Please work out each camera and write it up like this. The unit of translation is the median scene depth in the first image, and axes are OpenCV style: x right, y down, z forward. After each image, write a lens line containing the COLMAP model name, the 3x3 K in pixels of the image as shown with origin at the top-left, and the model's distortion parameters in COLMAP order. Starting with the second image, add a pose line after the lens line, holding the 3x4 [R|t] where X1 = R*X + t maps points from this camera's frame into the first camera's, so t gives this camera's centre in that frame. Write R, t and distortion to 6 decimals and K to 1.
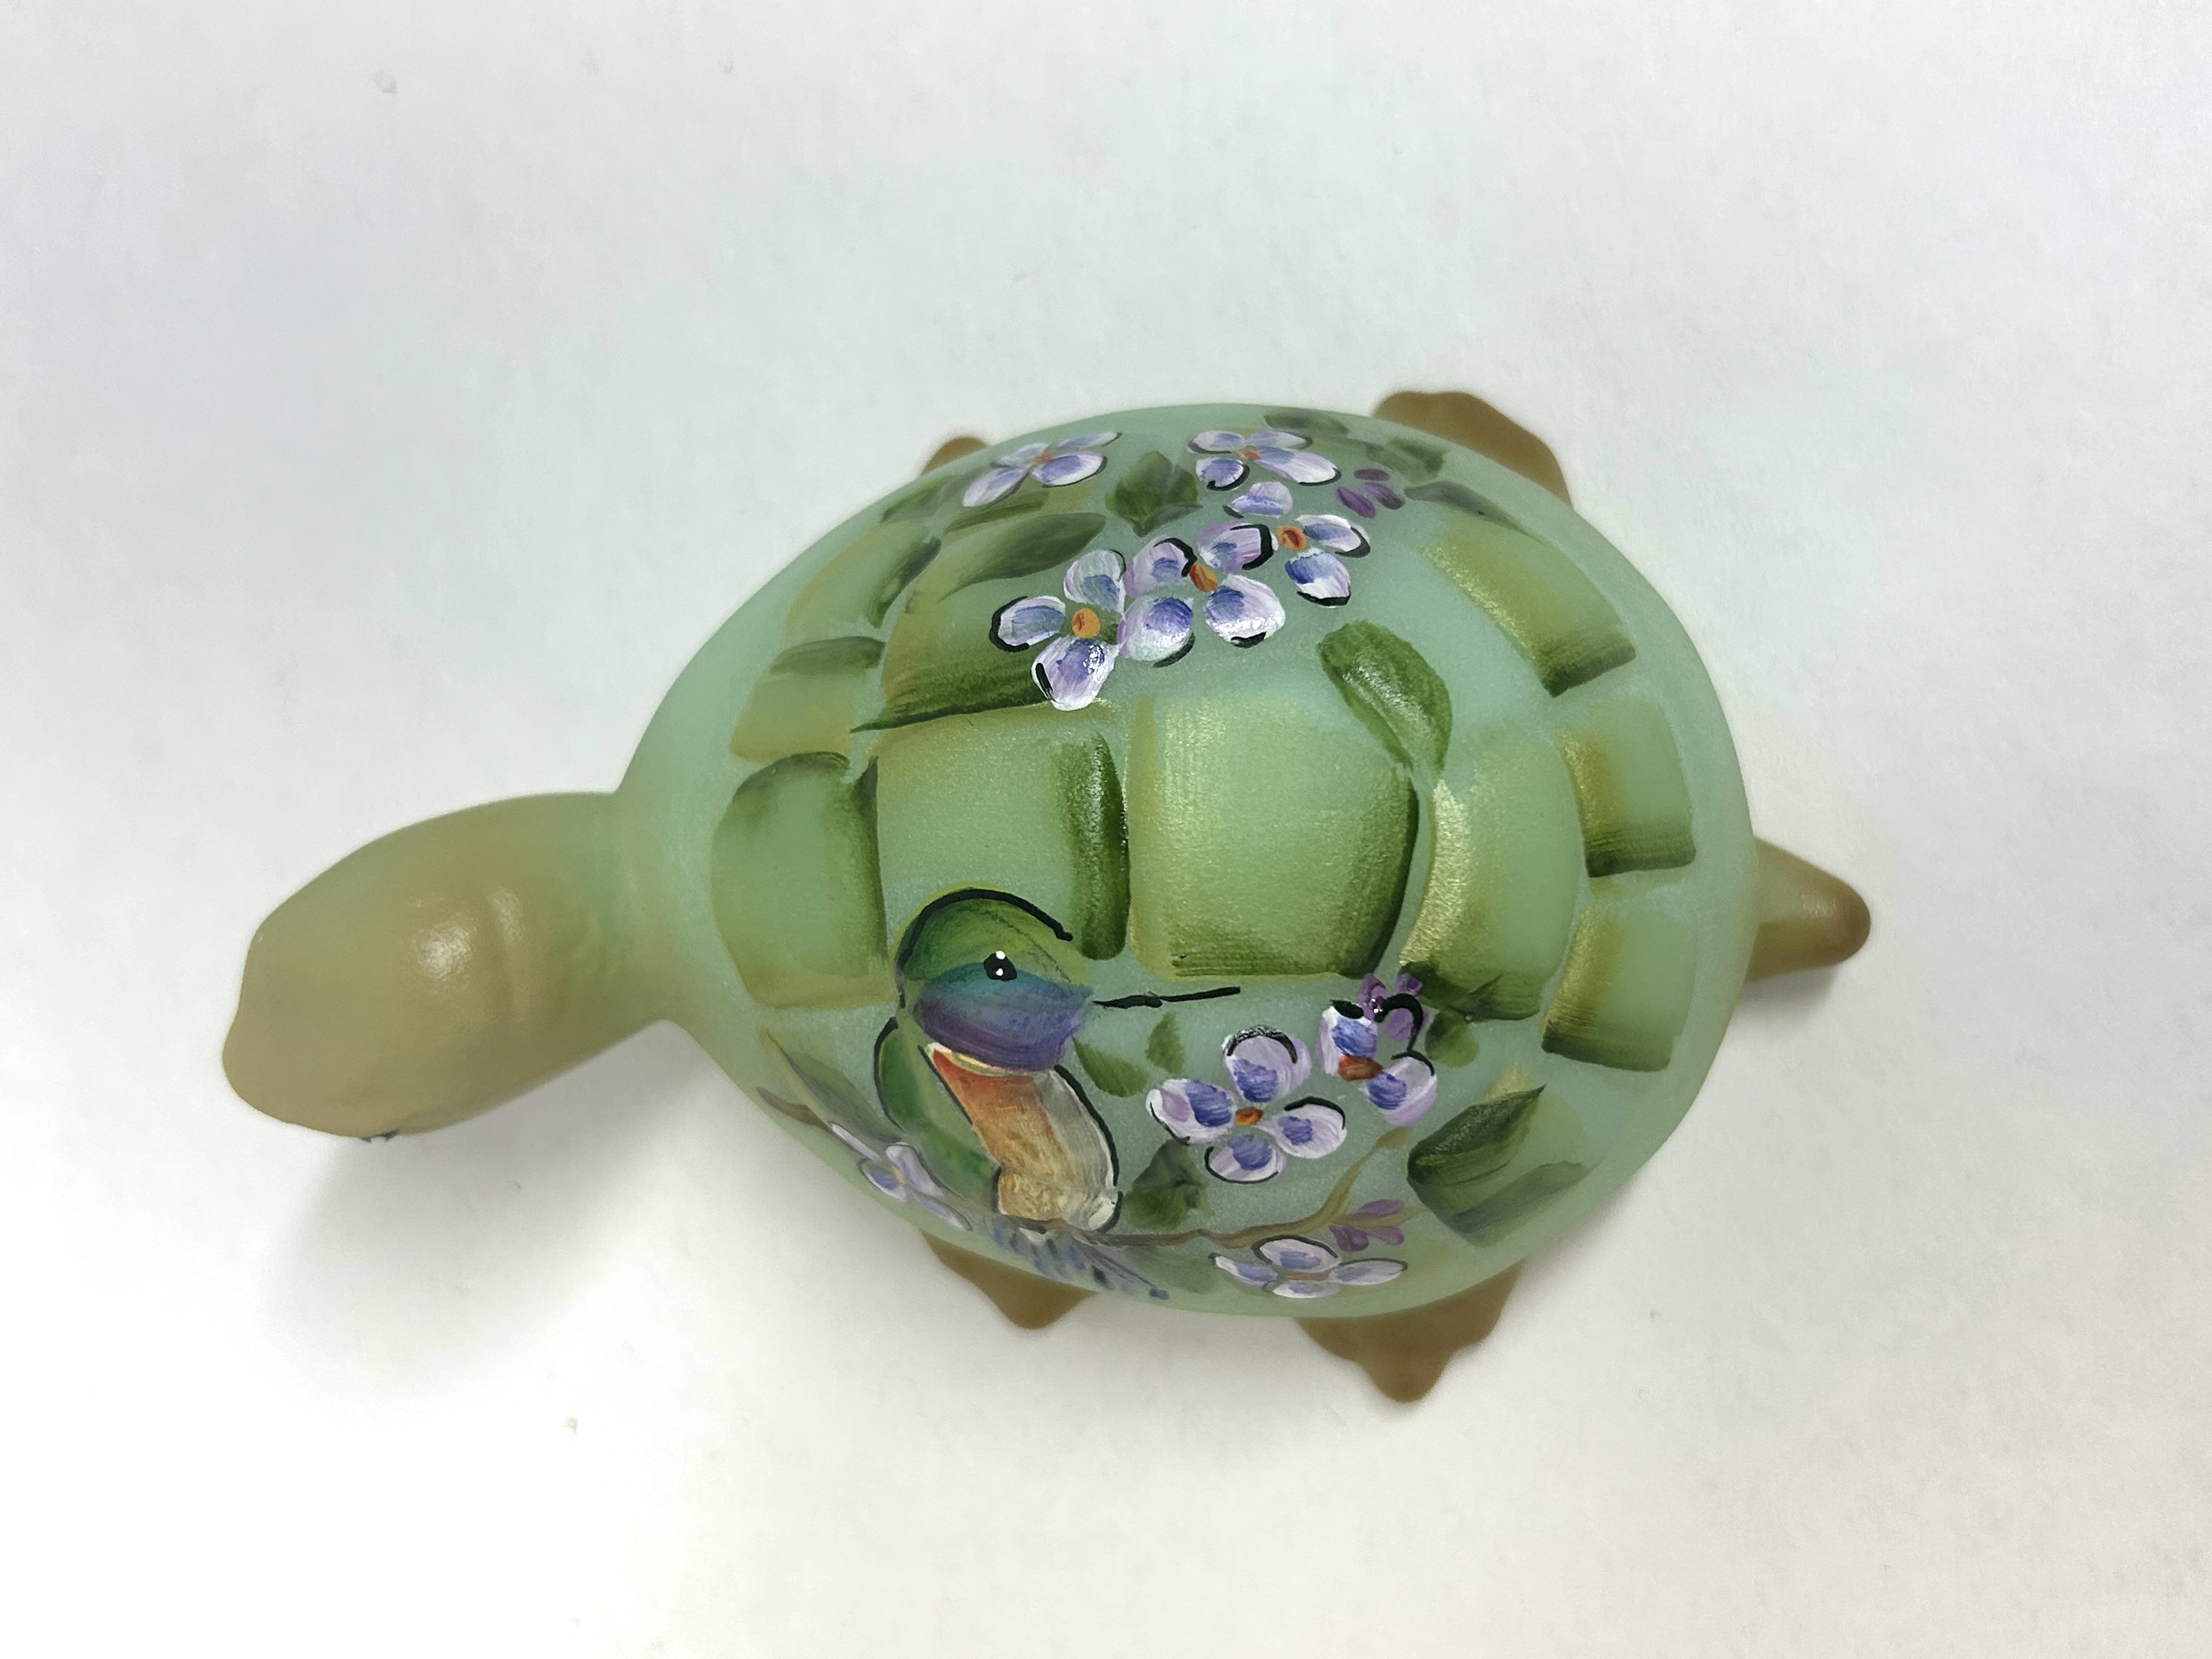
lens RADIAL K [[2628.7, 0, 1106.0], [0, 2628.7, 829.5], [0, 0, 1]] dist [0.003230, -0.021198]
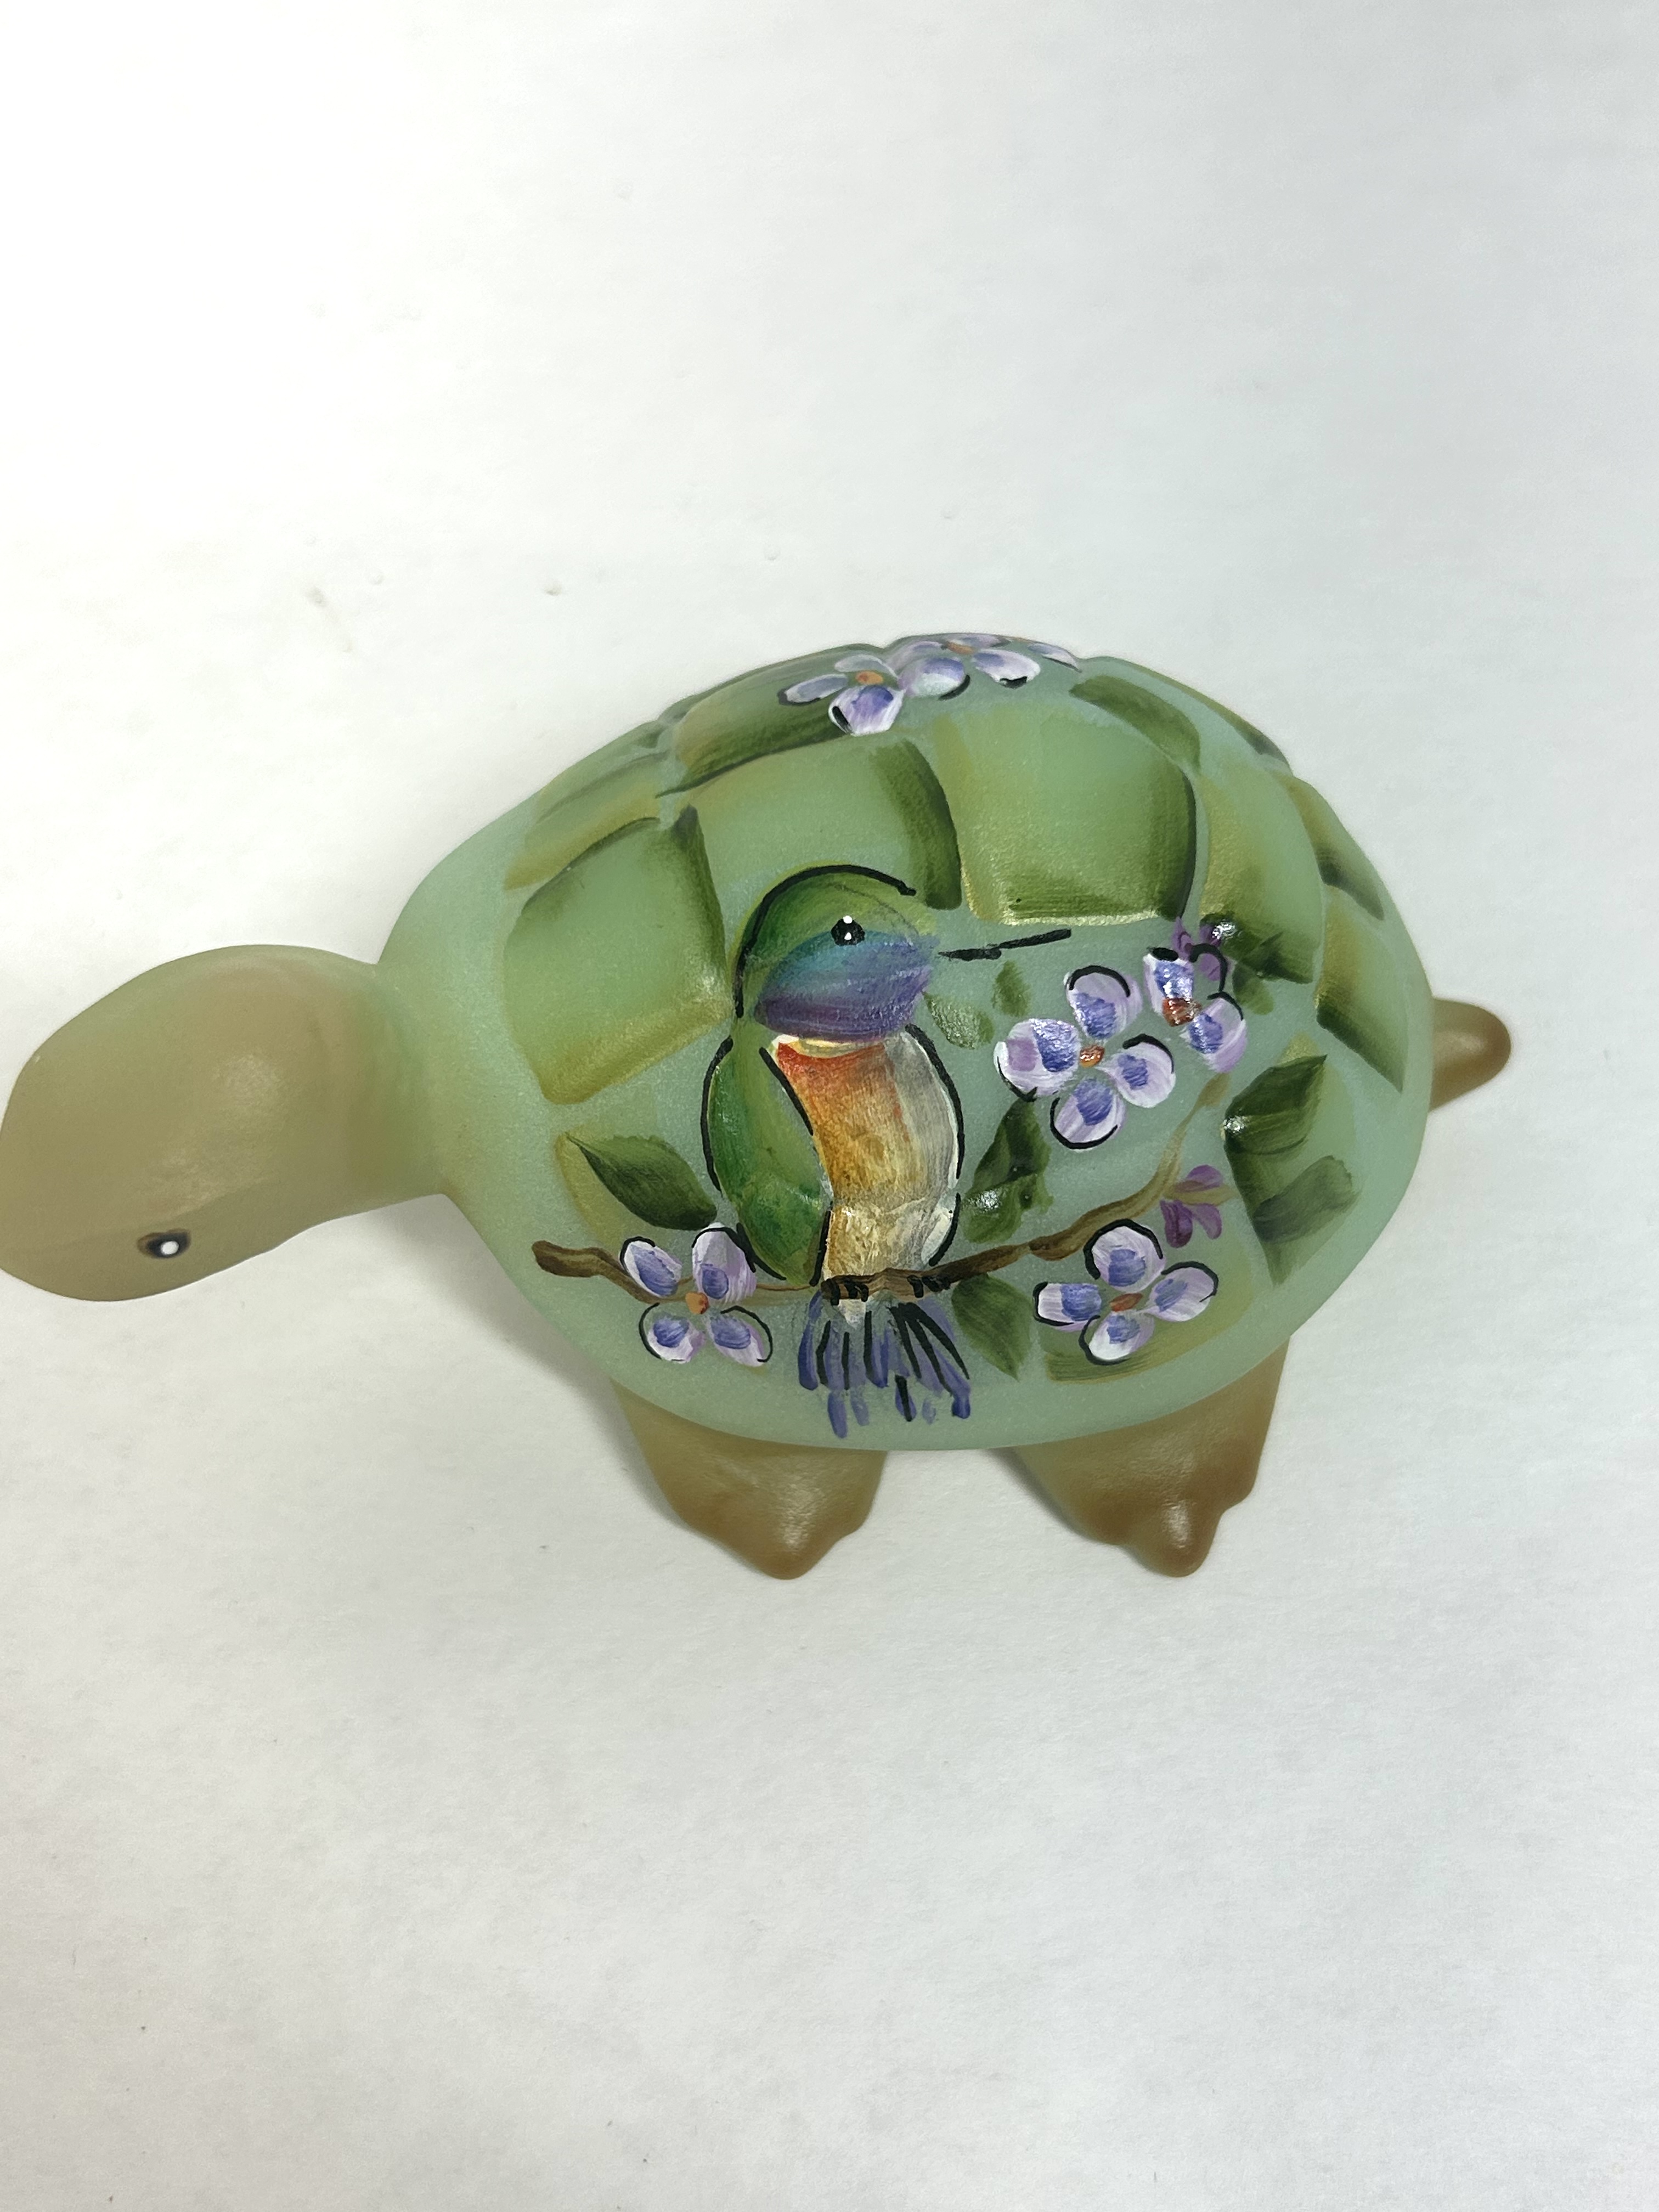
lens RADIAL K [[2628.7, 0, 899.0], [0, 2628.7, 1106.3], [0, 0, 1]] dist [0.003230, -0.021198]
pose [[0.959129, -0.038379, 0.280355, -0.316549], [0.154789, 0.900546, -0.406273, 0.542905], [-0.236880, 0.433064, 0.869680, 0.102615]]
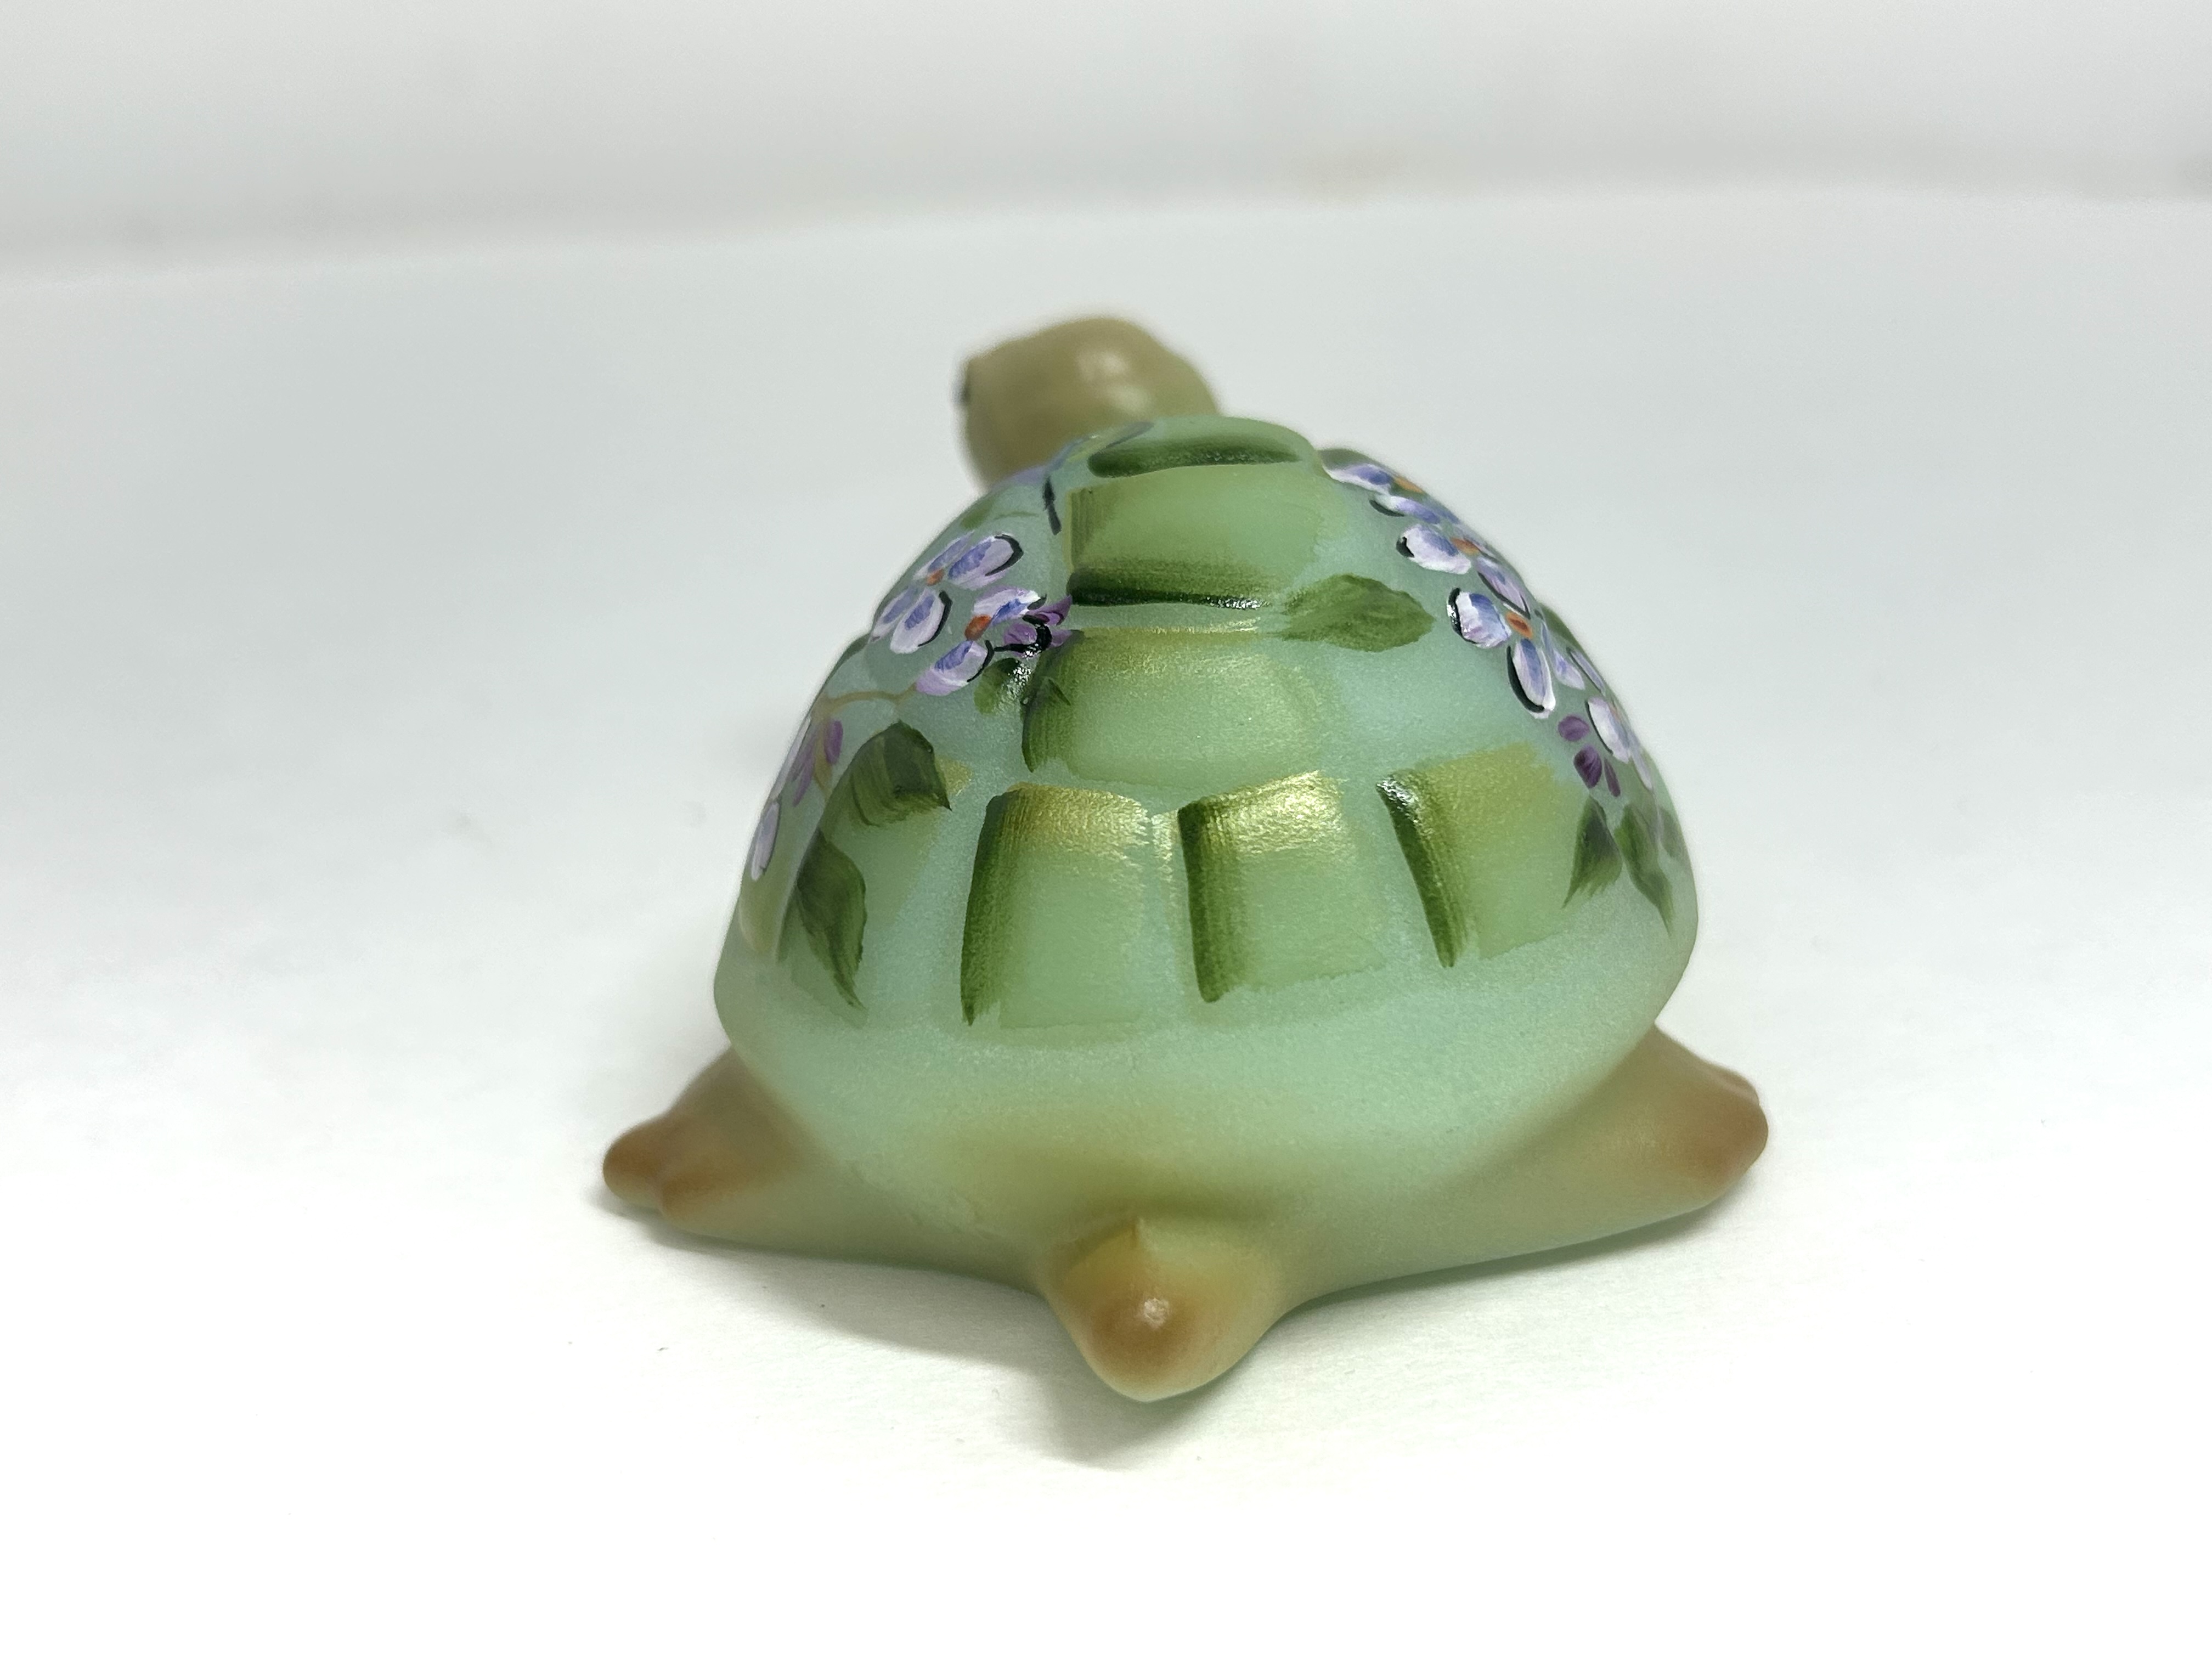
lens RADIAL K [[2628.7, 0, 1106.0], [0, 2628.7, 829.5], [0, 0, 1]] dist [0.003230, -0.021198]
pose [[-0.011274, 0.581908, -0.813177, 0.932546], [-0.995907, 0.066401, 0.061324, -0.012269], [0.089681, 0.810540, 0.578777, 0.489390]]
